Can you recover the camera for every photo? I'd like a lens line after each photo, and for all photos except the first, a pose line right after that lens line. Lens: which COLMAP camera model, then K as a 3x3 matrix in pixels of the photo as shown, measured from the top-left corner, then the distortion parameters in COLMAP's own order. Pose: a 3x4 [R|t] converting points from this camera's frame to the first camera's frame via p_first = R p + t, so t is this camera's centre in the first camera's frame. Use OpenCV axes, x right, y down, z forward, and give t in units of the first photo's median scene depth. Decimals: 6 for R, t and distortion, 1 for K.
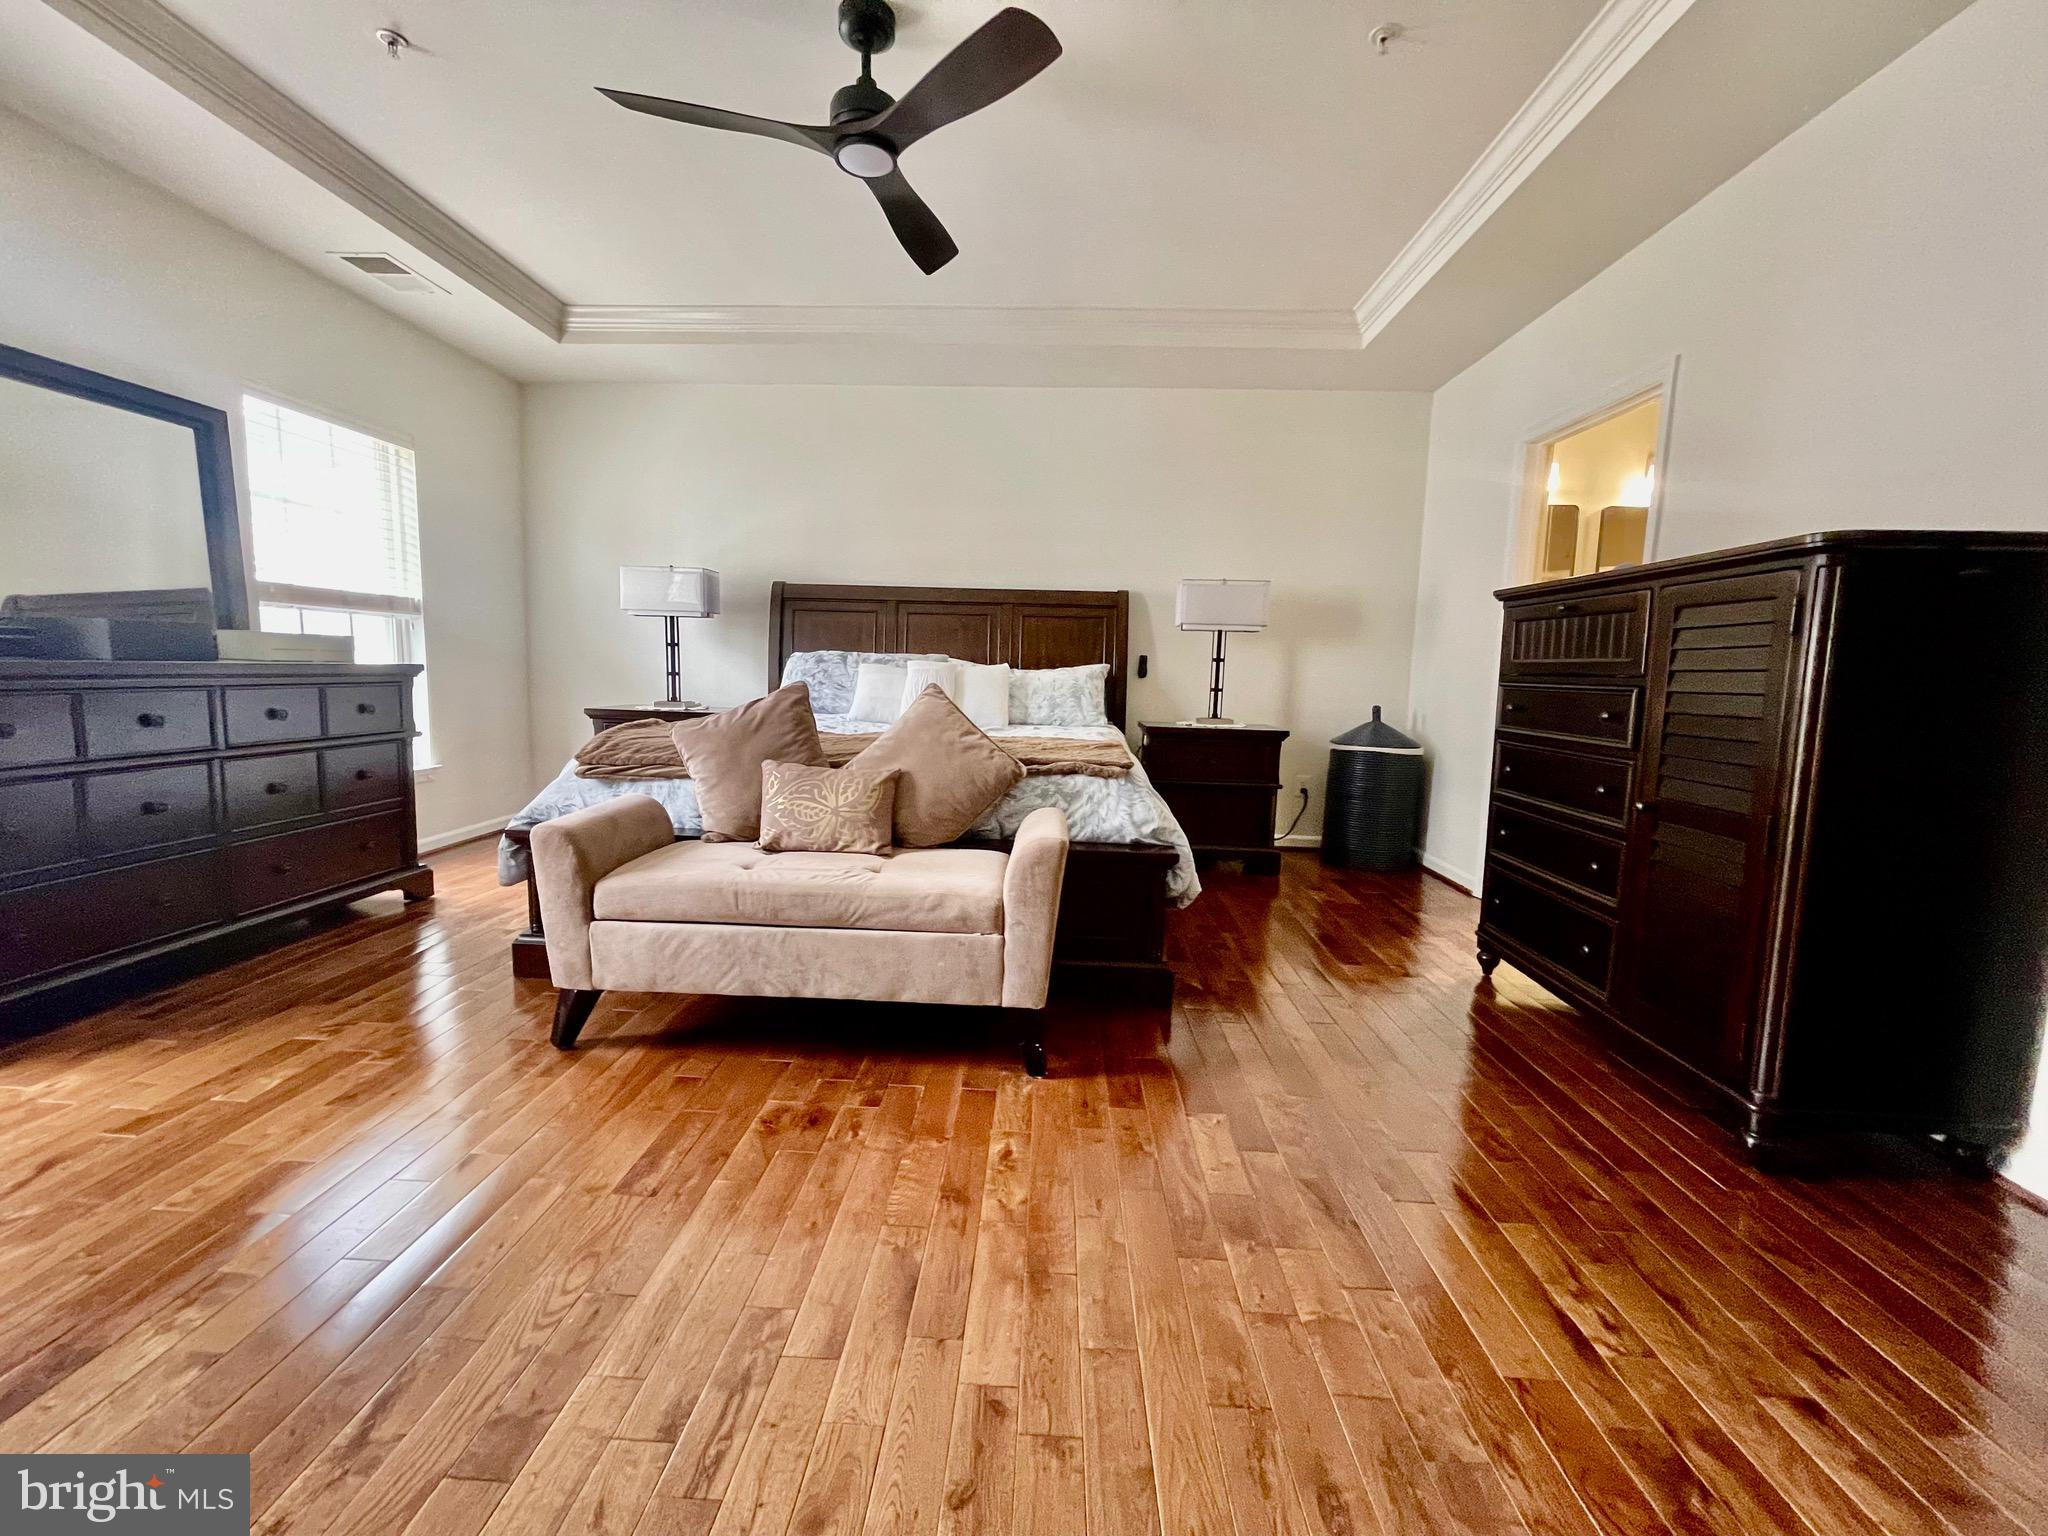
lens RADIAL K [[826.2, 0, 1019.9], [0, 826.2, 760.0], [0, 0, 1]] dist [-0.006198, -0.000250]
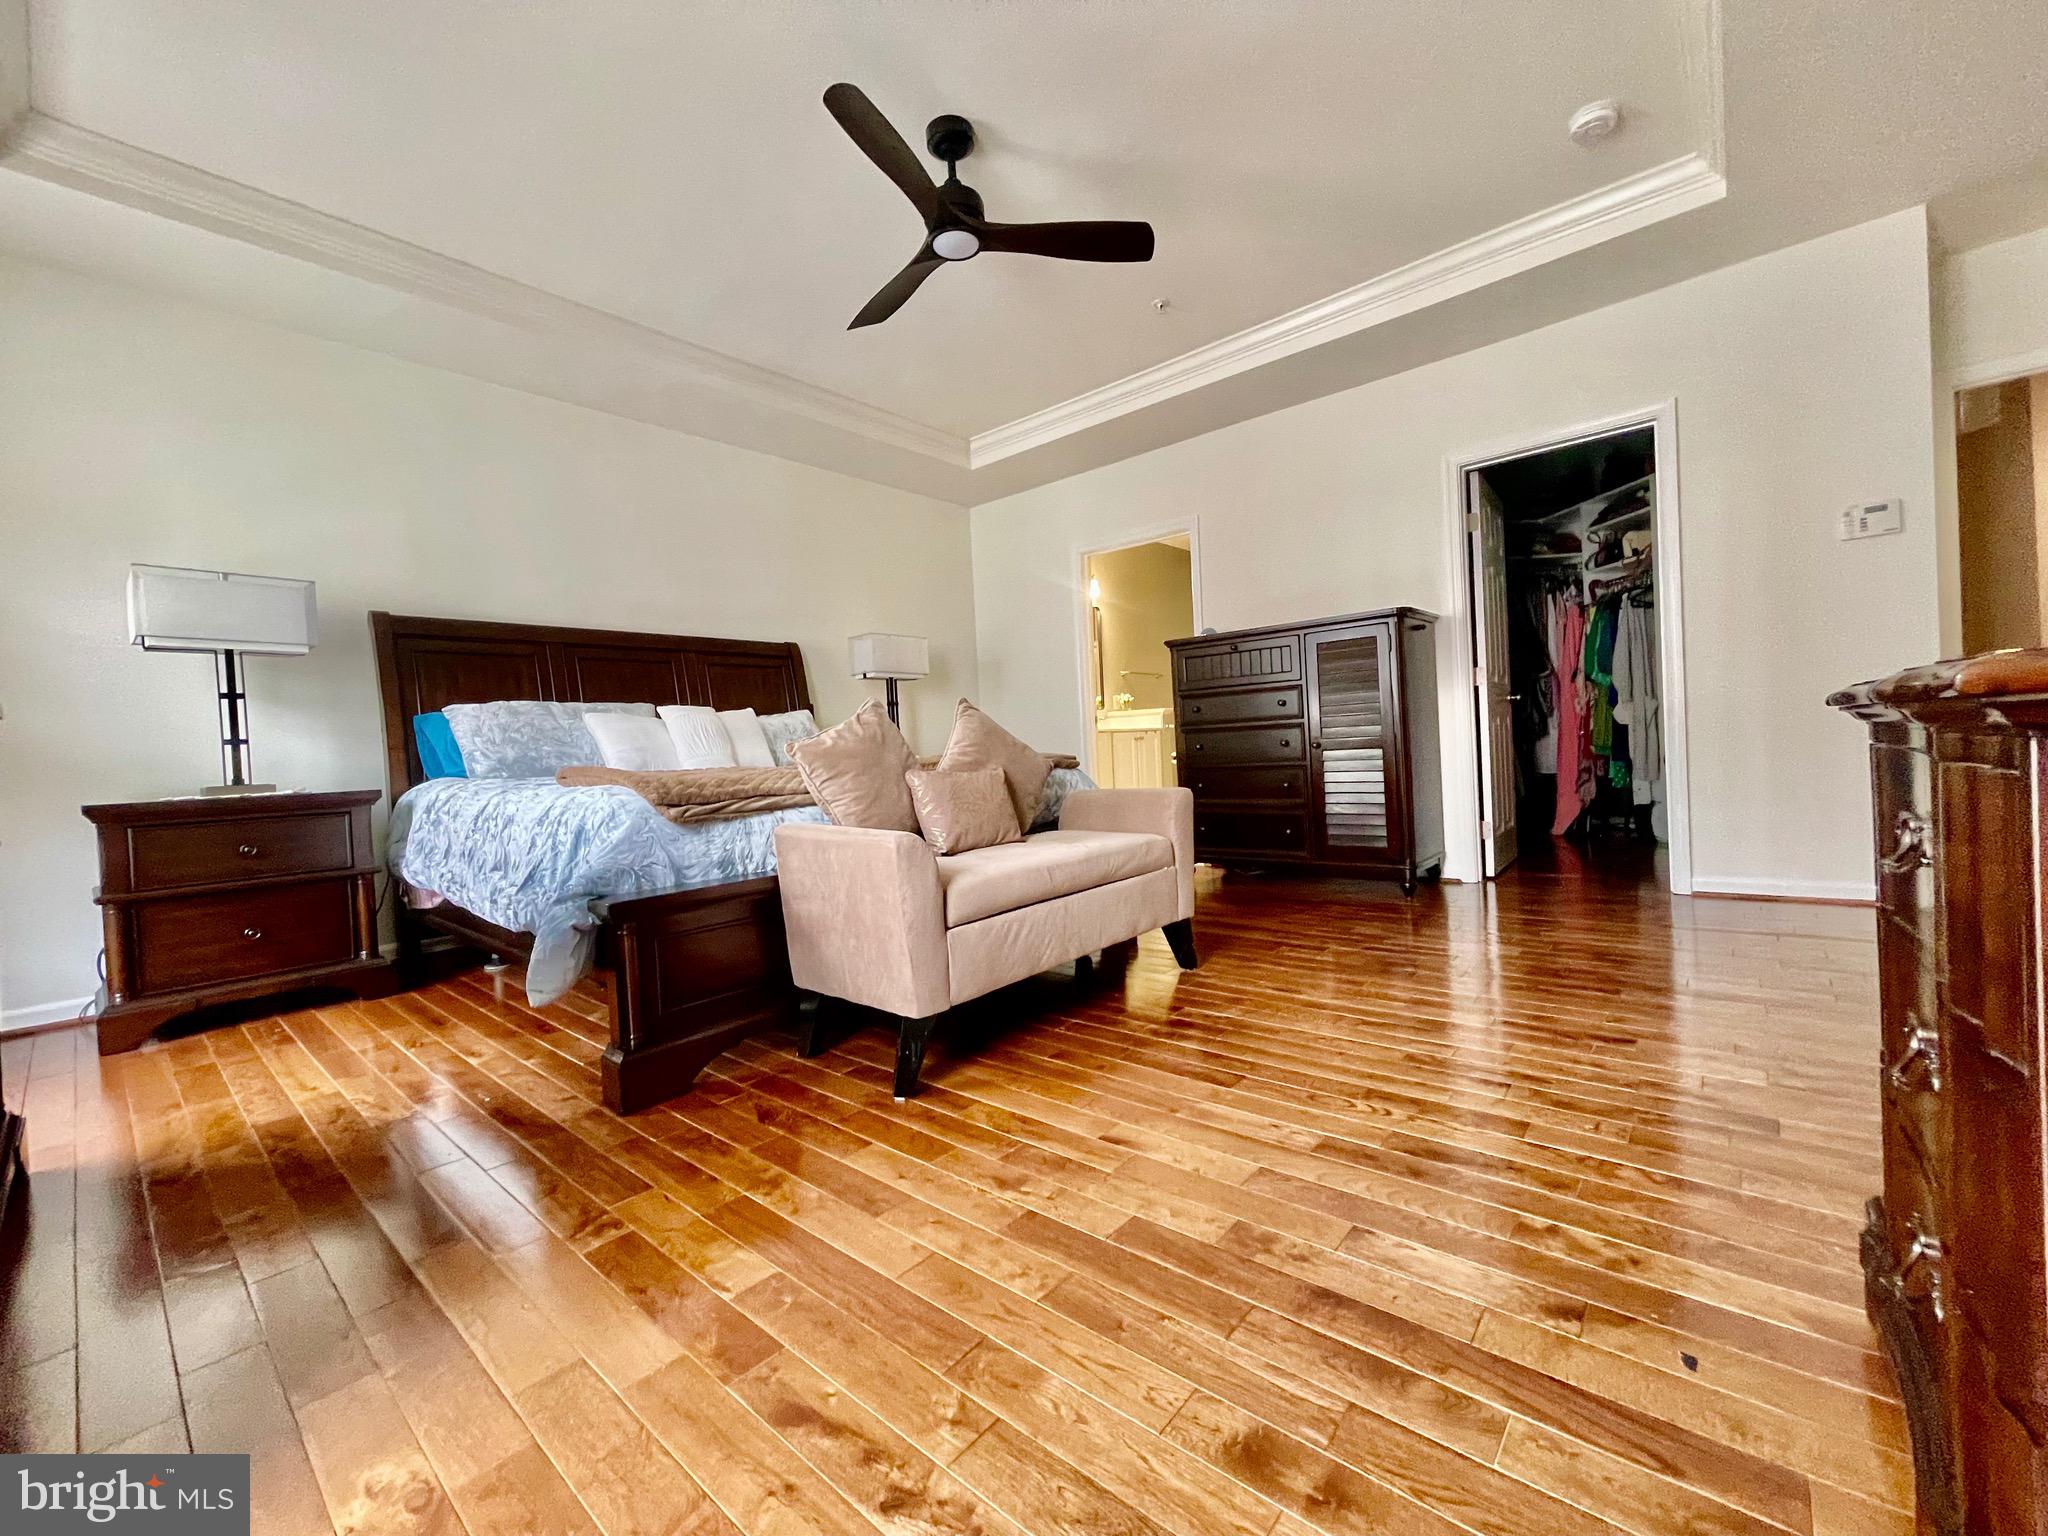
lens RADIAL K [[826.2, 0, 1023.4], [0, 826.2, 765.1], [0, 0, 1]] dist [-0.006198, -0.000250]
pose [[0.614933, -0.073565, 0.785141, -1.118114], [0.153565, 0.987750, -0.027726, 0.046944], [-0.773483, 0.137620, 0.618696, 0.313437]]
